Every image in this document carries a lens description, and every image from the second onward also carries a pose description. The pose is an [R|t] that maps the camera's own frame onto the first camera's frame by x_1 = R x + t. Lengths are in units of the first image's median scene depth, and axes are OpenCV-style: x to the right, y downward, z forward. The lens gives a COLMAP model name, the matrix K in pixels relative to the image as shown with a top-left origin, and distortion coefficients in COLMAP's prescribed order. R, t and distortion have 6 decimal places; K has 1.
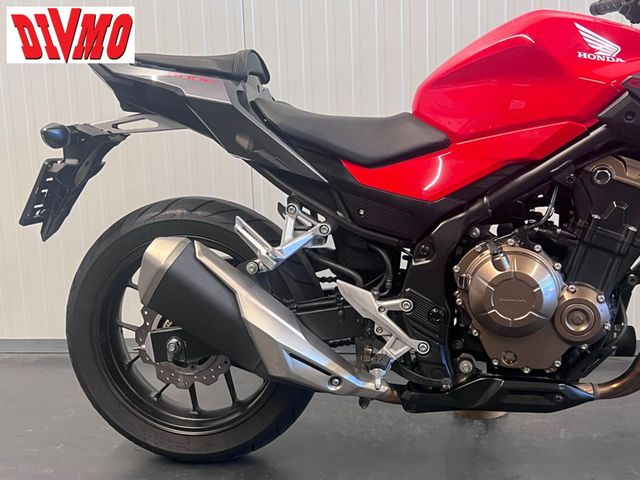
lens RADIAL K [[805.7, 0, 314.0], [0, 805.7, 234.7], [0, 0, 1]] dist [0.078211, 0.000000]
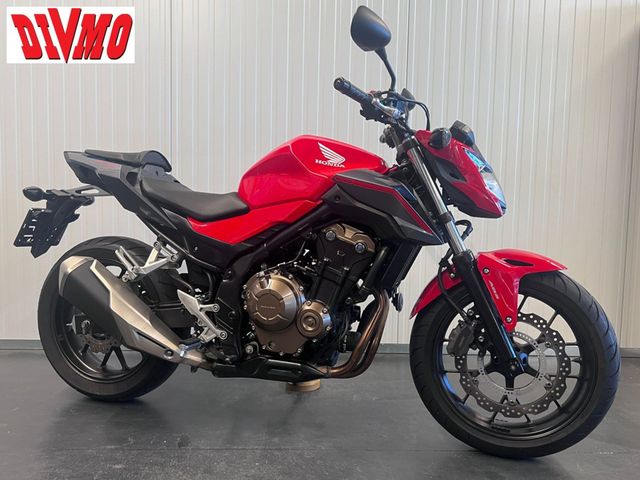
lens RADIAL K [[523.3, 0, 320.9], [0, 523.3, 239.4], [0, 0, 1]] dist [0.075815, -0.126534]
pose [[0.994293, 0.065412, -0.084272, 0.400081], [-0.073522, 0.992563, -0.097026, 0.037514], [0.077299, 0.102669, 0.991708, -0.040092]]
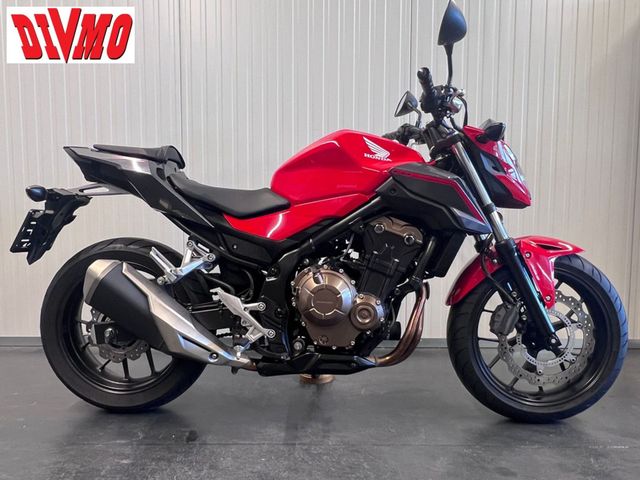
lens RADIAL K [[479.7, 0, 316.5], [0, 479.7, 248.6], [0, 0, 1]] dist [-0.000668, 0.009127]
pose [[0.991324, 0.030002, 0.127971, 0.097379], [-0.018932, 0.996041, -0.086858, 0.053650], [-0.130071, 0.083682, 0.987967, 0.050976]]
